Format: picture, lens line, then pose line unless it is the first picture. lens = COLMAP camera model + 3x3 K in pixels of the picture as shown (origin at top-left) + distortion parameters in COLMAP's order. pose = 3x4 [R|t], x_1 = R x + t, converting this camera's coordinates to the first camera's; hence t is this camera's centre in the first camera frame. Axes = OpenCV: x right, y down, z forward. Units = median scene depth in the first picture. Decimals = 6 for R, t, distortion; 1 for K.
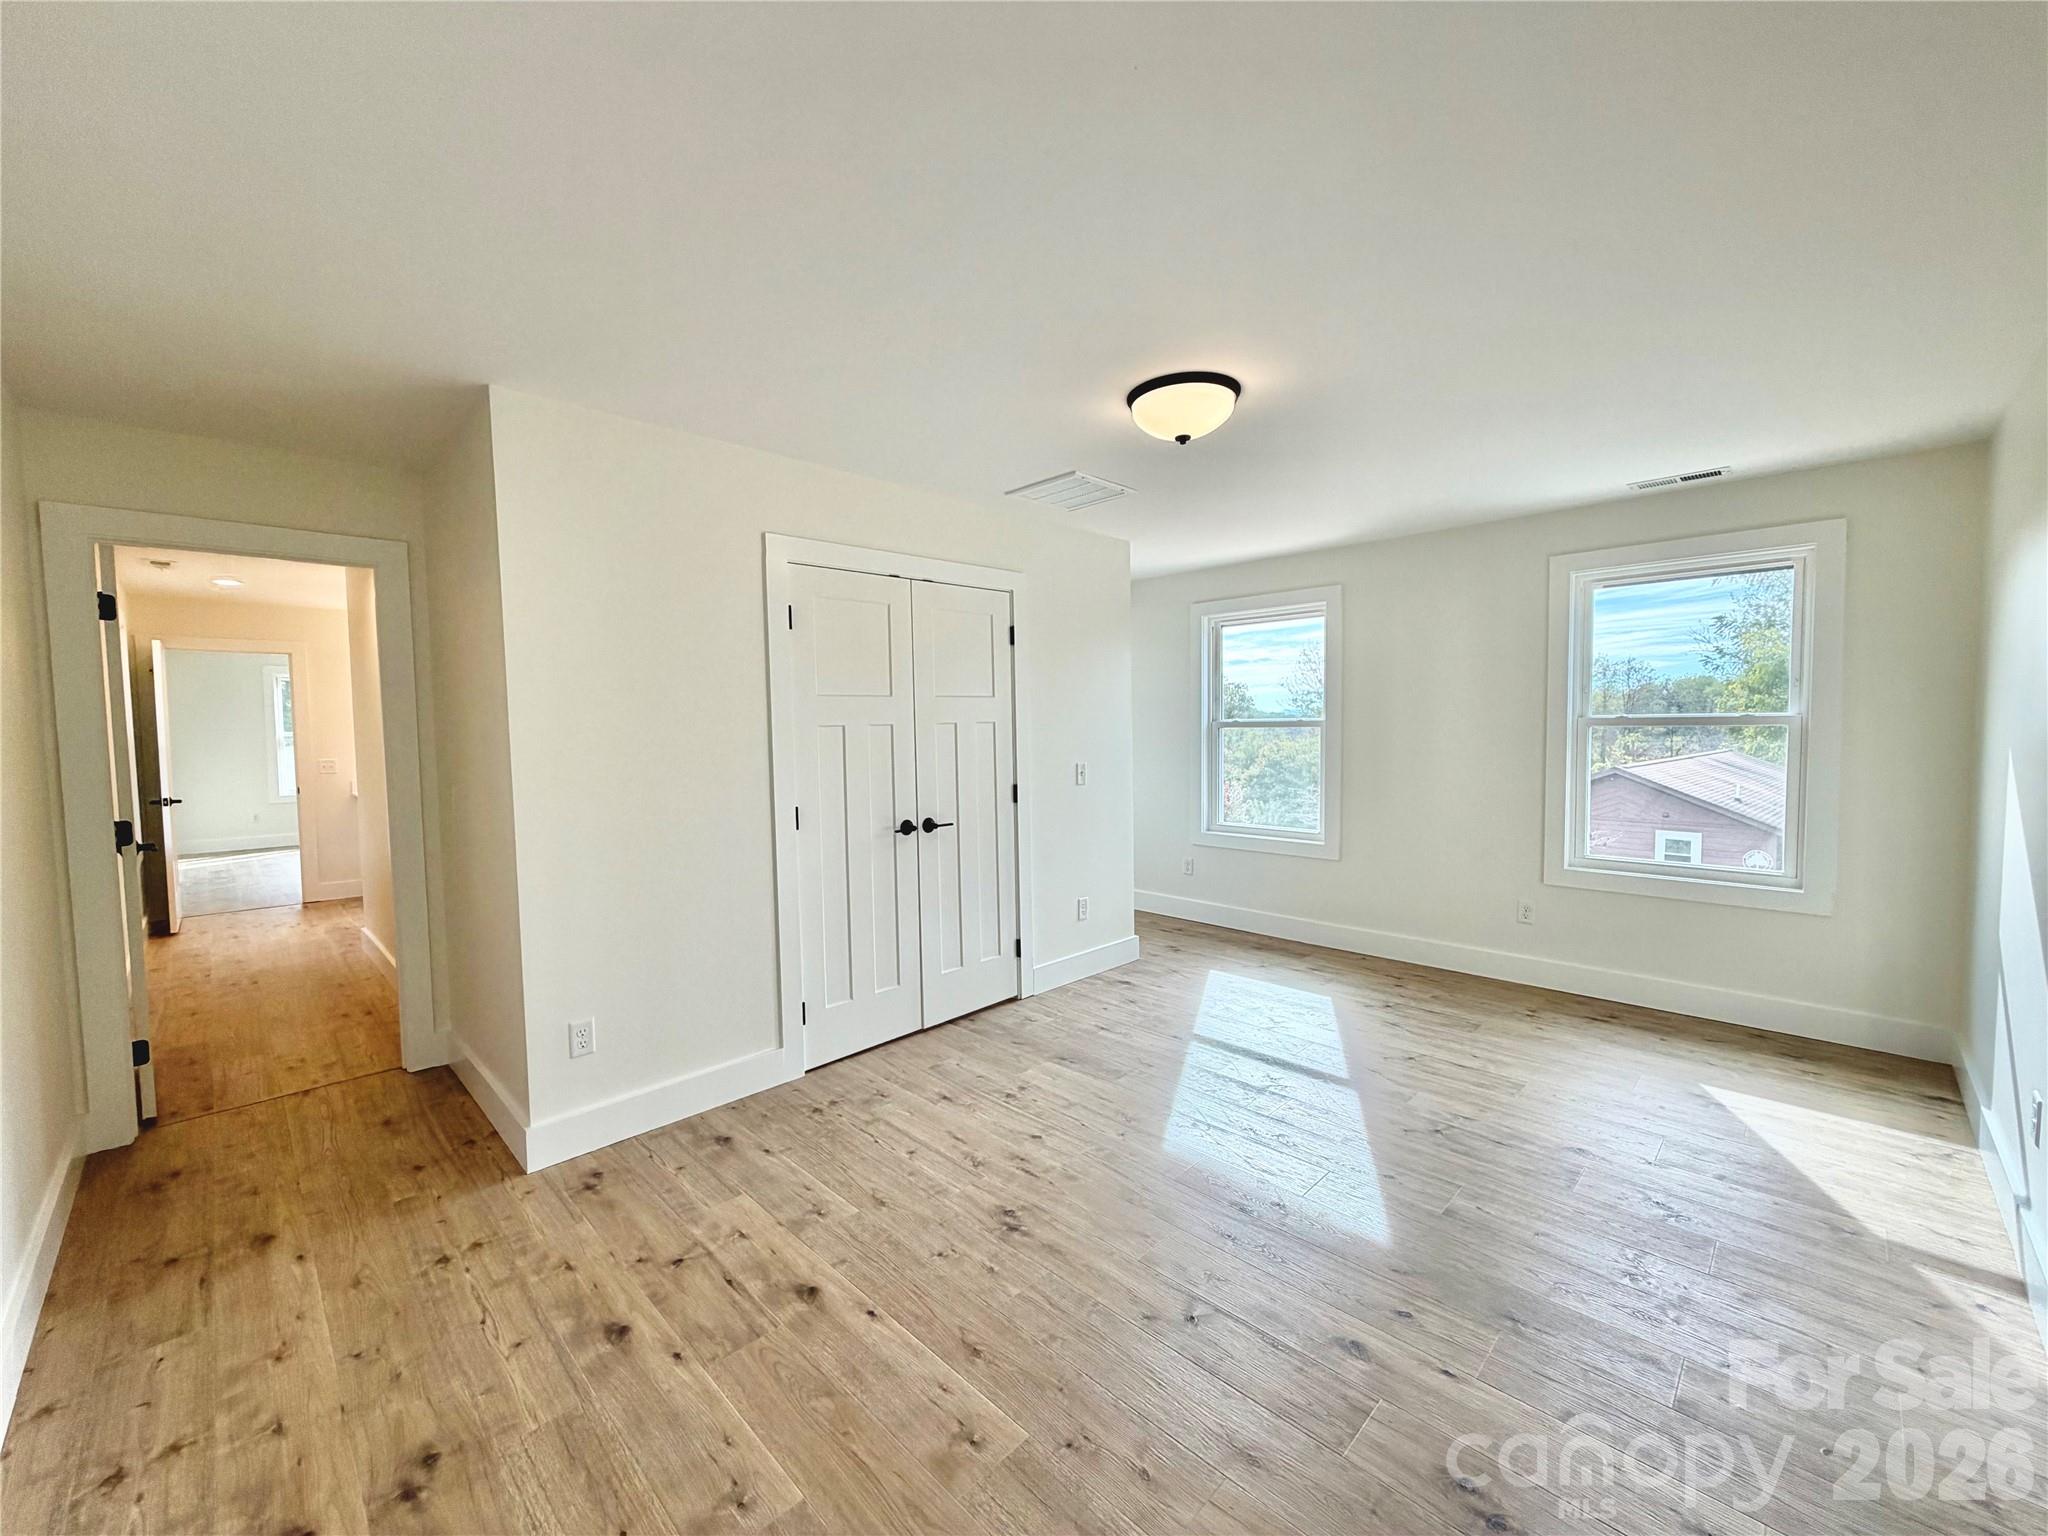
lens RADIAL K [[813.7, 0, 1018.6], [0, 813.7, 767.0], [0, 0, 1]] dist [-0.007203, 0.000880]
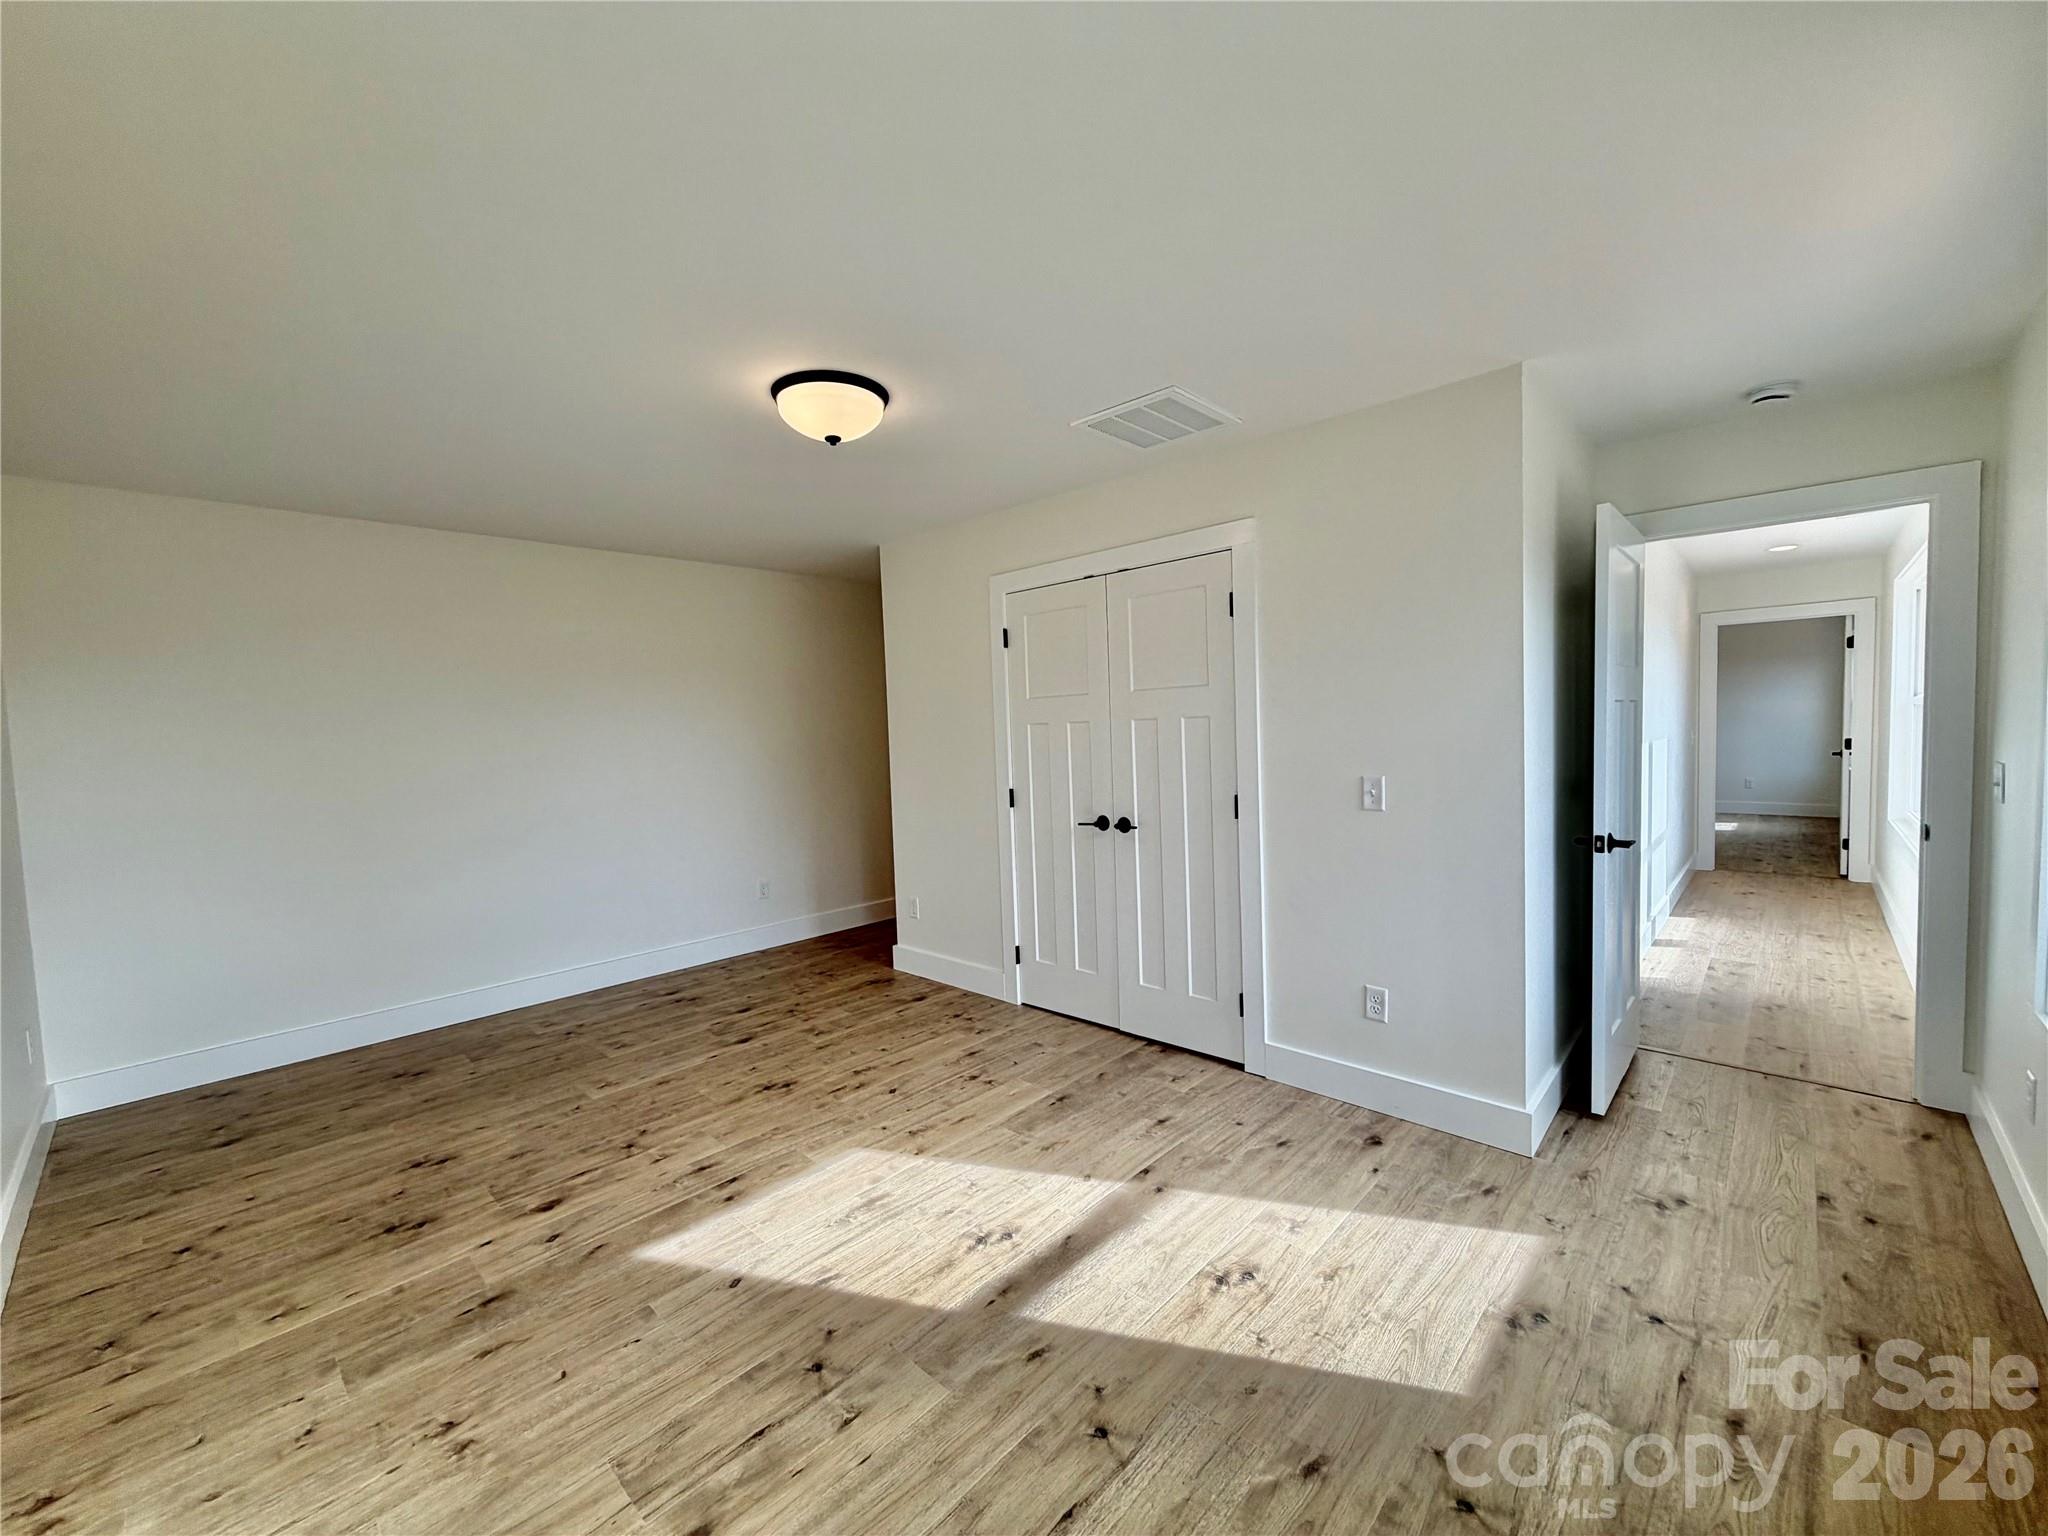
lens RADIAL K [[813.7, 0, 1014.7], [0, 813.7, 767.4], [0, 0, 1]] dist [-0.007203, 0.000880]
pose [[0.032036, 0.066621, -0.997264, 1.055881], [-0.025566, 0.997504, 0.065816, -0.071374], [0.999160, 0.023387, 0.033659, 1.044812]]
